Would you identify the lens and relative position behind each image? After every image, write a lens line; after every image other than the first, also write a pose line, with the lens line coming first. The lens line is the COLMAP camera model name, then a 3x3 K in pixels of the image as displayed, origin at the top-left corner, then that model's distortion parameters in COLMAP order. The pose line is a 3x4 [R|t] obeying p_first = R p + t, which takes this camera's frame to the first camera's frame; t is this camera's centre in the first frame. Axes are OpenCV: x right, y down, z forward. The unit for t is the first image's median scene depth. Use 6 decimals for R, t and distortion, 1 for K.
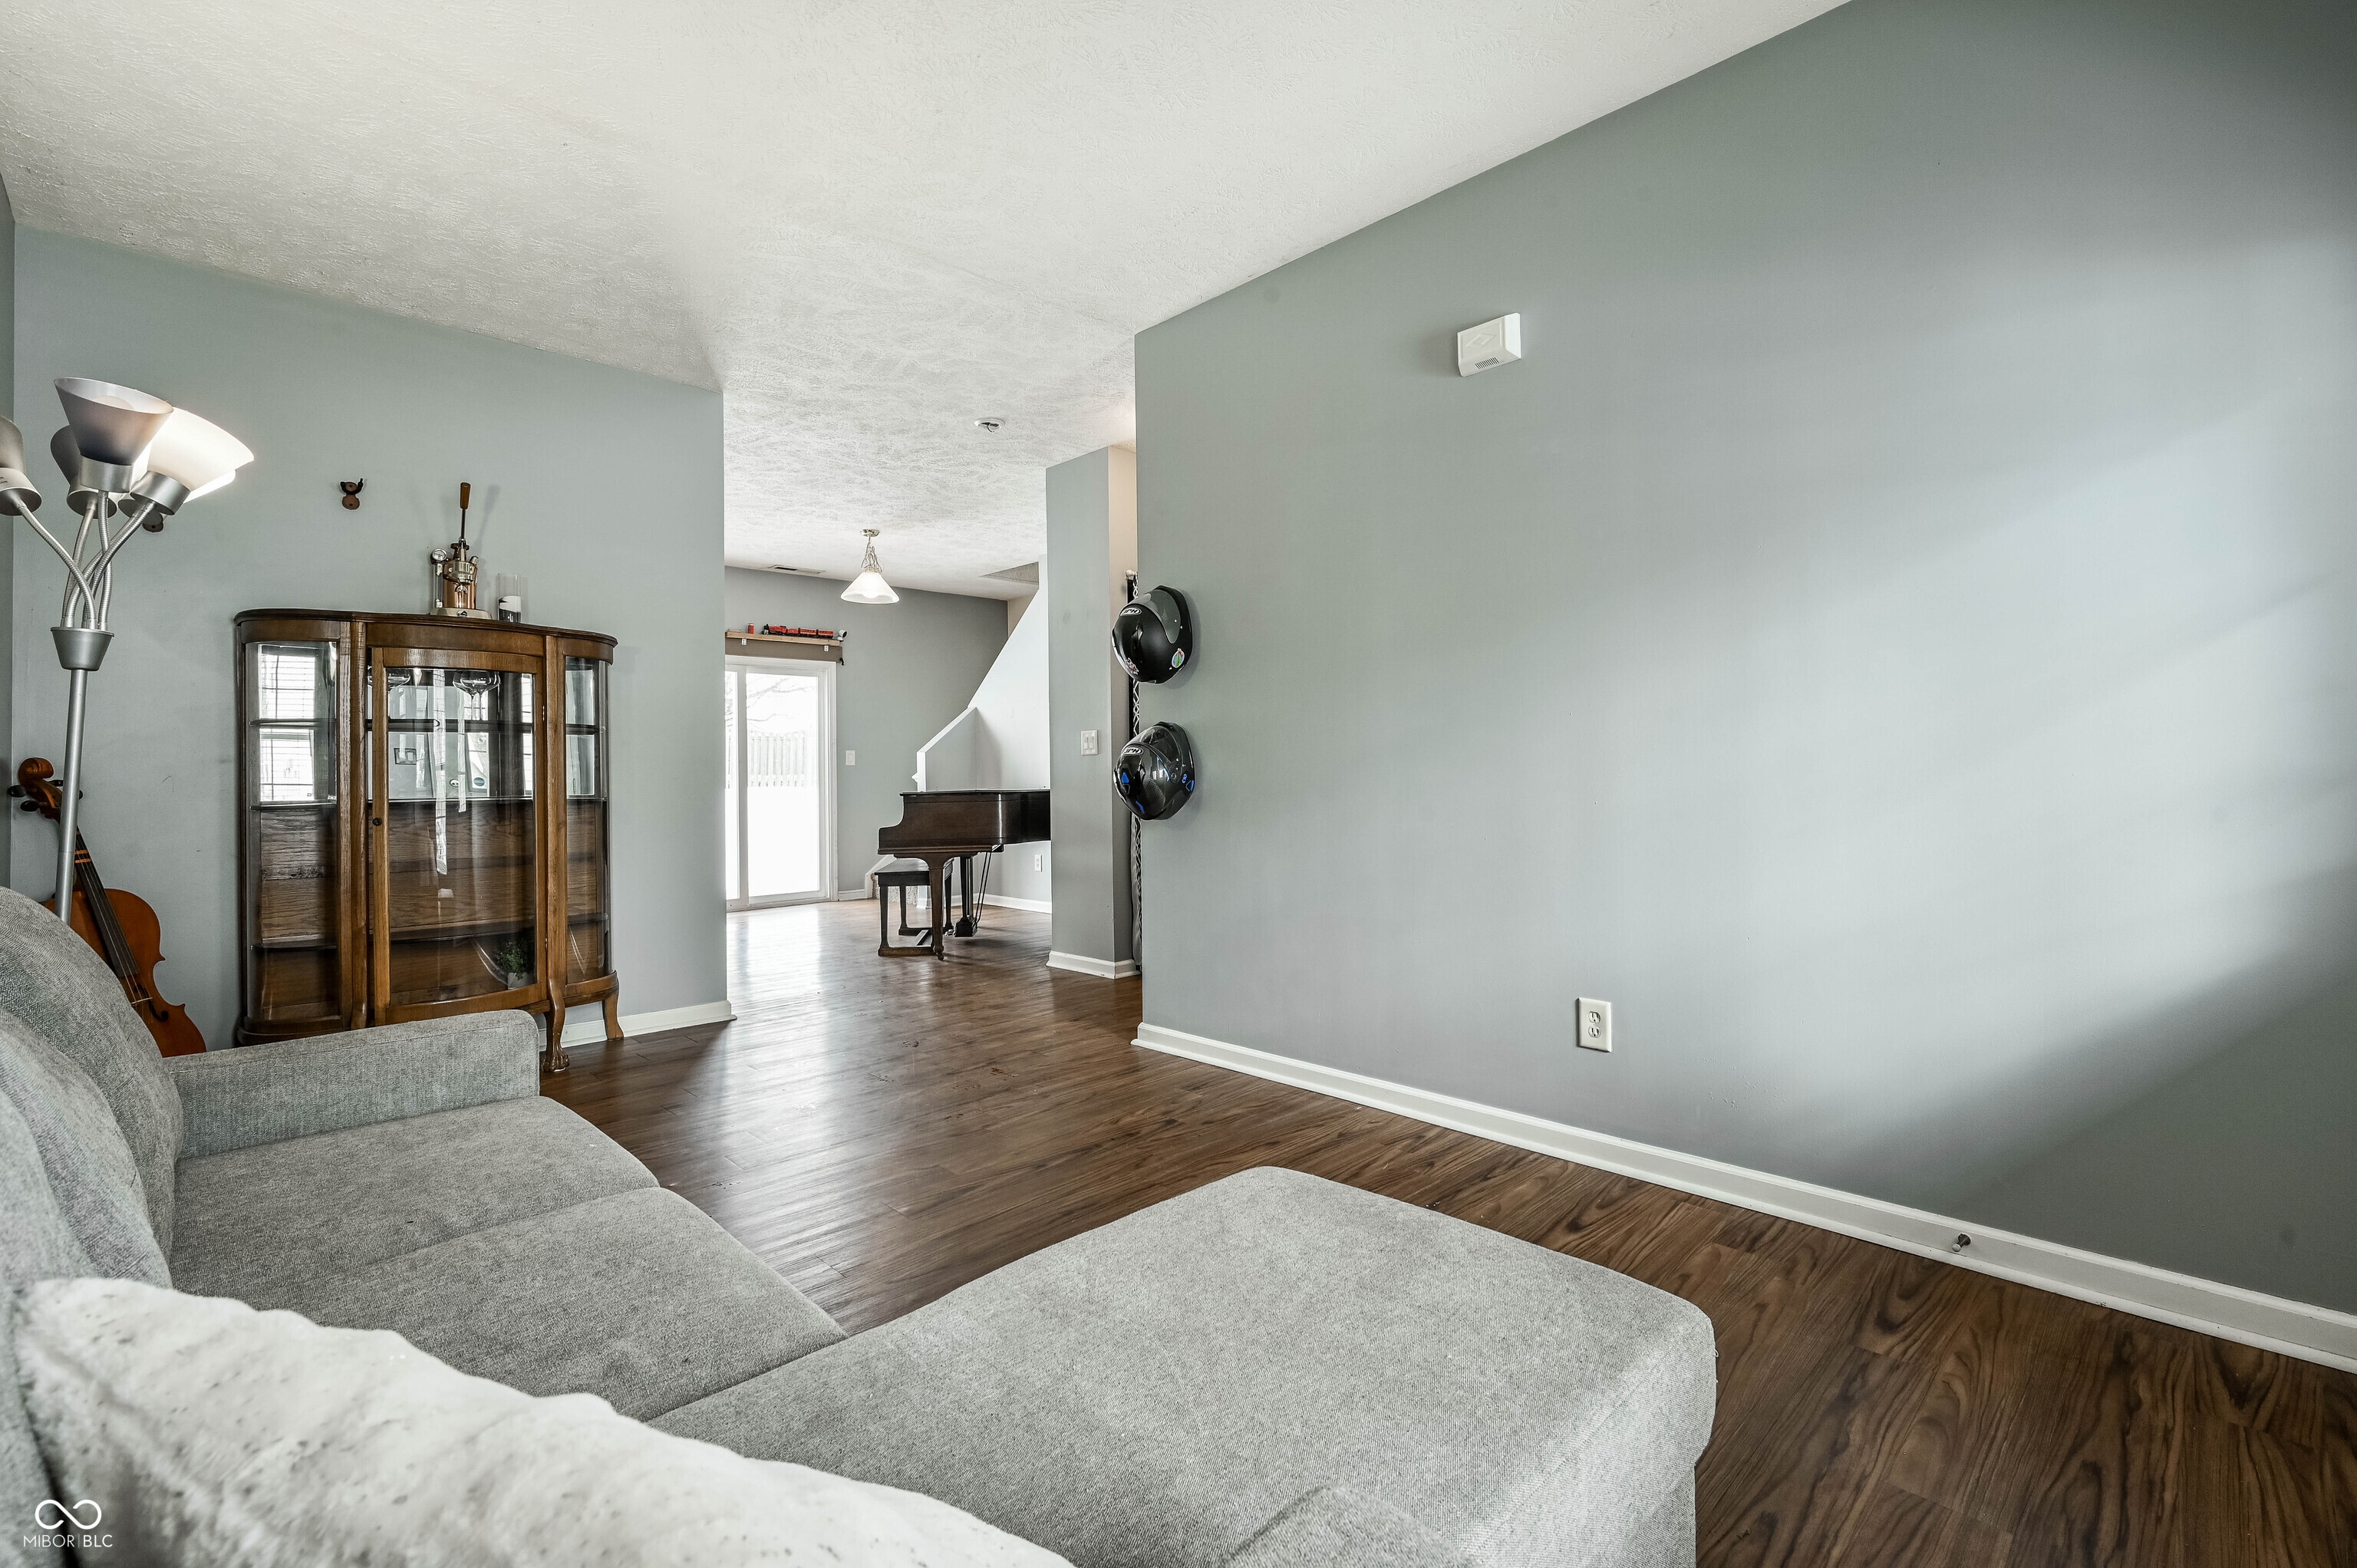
lens RADIAL K [[1064.4, 0, 1222.9], [0, 1064.4, 746.6], [0, 0, 1]] dist [0.000301, 0.000794]
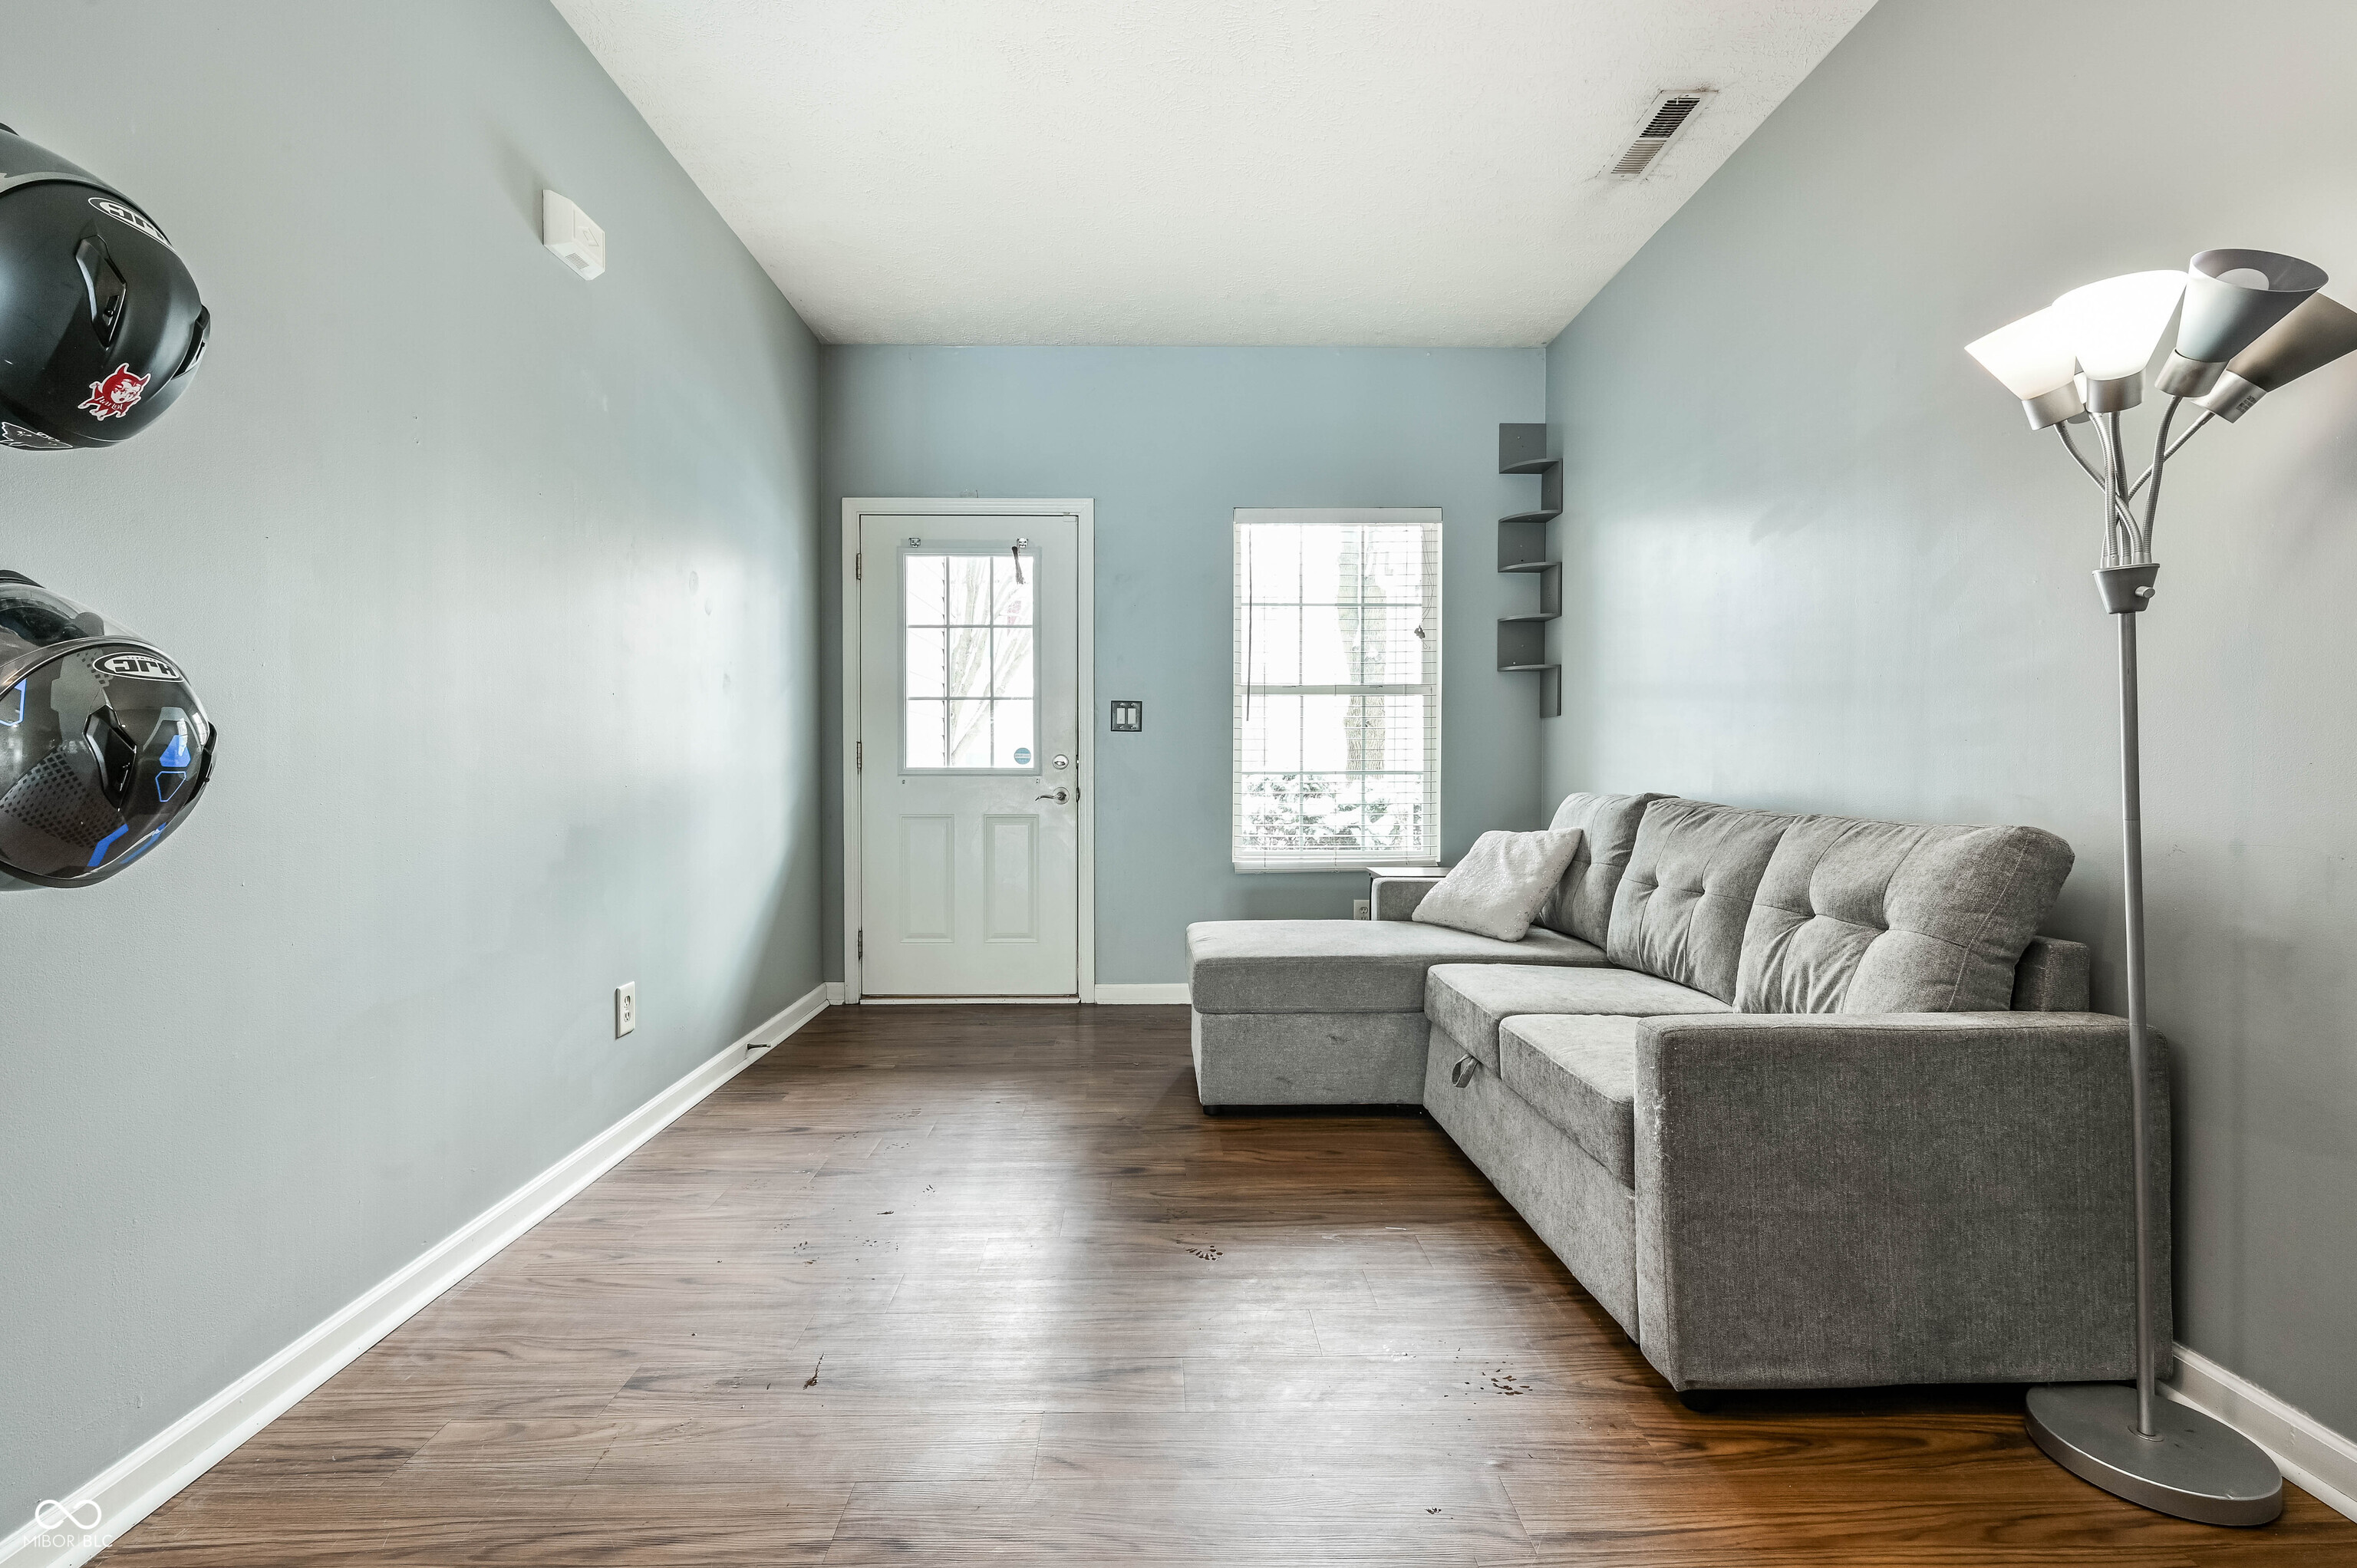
lens RADIAL K [[1064.4, 0, 1159.8], [0, 1064.4, 786.7], [0, 0, 1]] dist [0.000301, 0.000794]
pose [[-0.703710, -0.004052, 0.710476, -0.659206], [-0.002836, 0.999992, 0.002895, 0.048509], [-0.710482, 0.000023, -0.703716, 1.266870]]
